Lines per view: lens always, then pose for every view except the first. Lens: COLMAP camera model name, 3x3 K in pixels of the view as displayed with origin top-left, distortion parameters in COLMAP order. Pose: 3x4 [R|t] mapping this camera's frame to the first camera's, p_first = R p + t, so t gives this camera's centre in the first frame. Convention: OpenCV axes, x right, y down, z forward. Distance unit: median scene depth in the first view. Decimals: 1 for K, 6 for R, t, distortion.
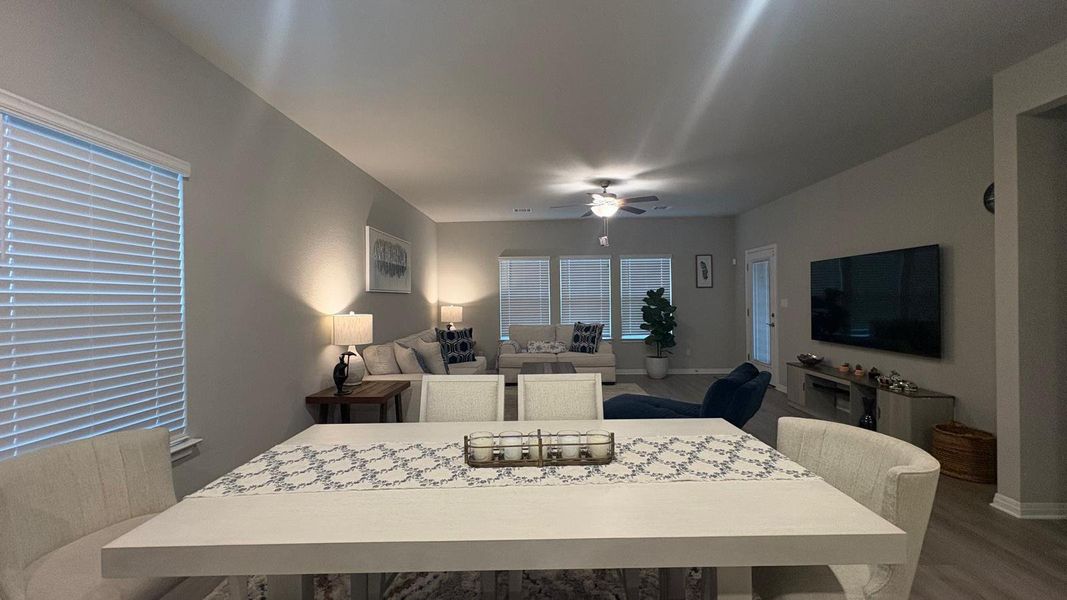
lens RADIAL K [[422.5, 0, 526.3], [0, 422.5, 297.7], [0, 0, 1]] dist [-0.000754, -0.000092]
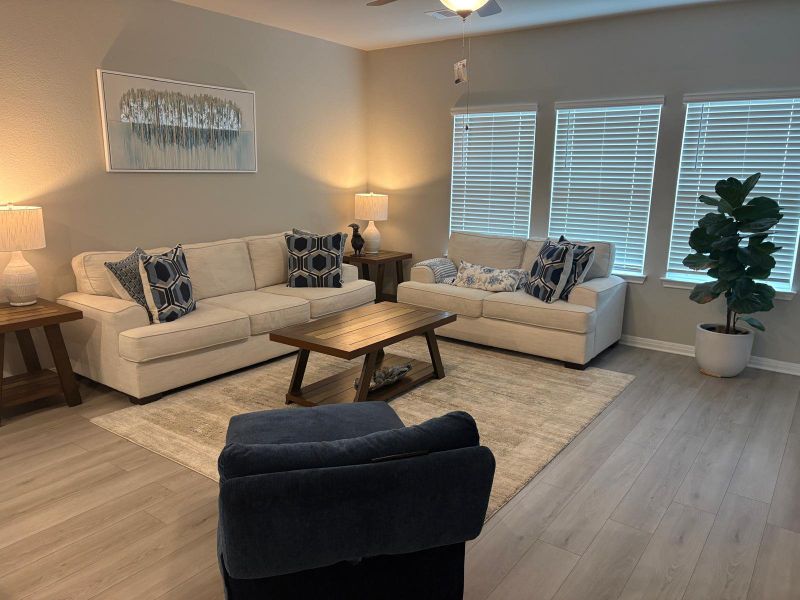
lens RADIAL K [[597.8, 0, 396.6], [0, 597.8, 307.2], [0, 0, 1]] dist [0.043830, -0.039138]
pose [[0.821422, 0.152879, -0.549448, 0.399774], [-0.023681, 0.971714, 0.234968, -0.028724], [0.569828, -0.179997, 0.801808, 0.301338]]
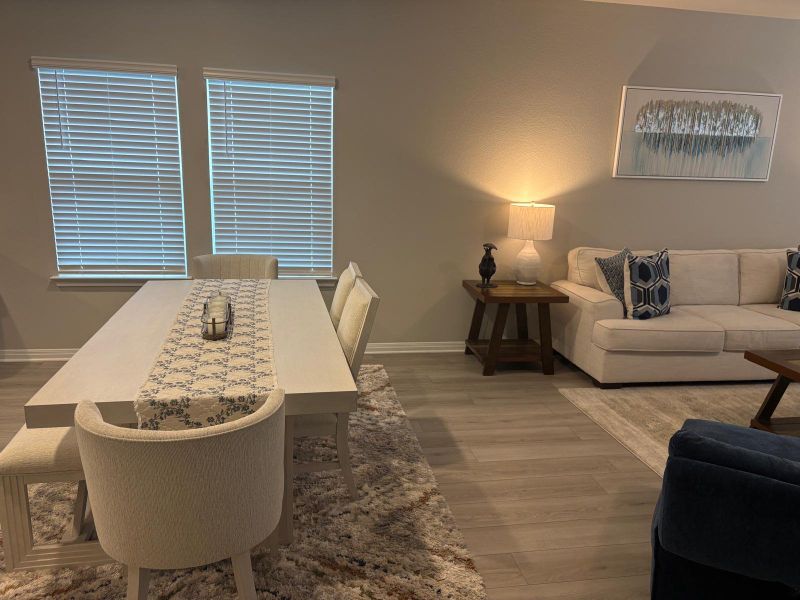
lens RADIAL K [[597.8, 0, 399.9], [0, 597.8, 299.7], [0, 0, 1]] dist [0.043830, -0.039138]
pose [[0.200012, 0.240820, -0.949737, 0.431817], [-0.034519, 0.970454, 0.238804, -0.031665], [0.979185, -0.014980, 0.202415, 0.273241]]
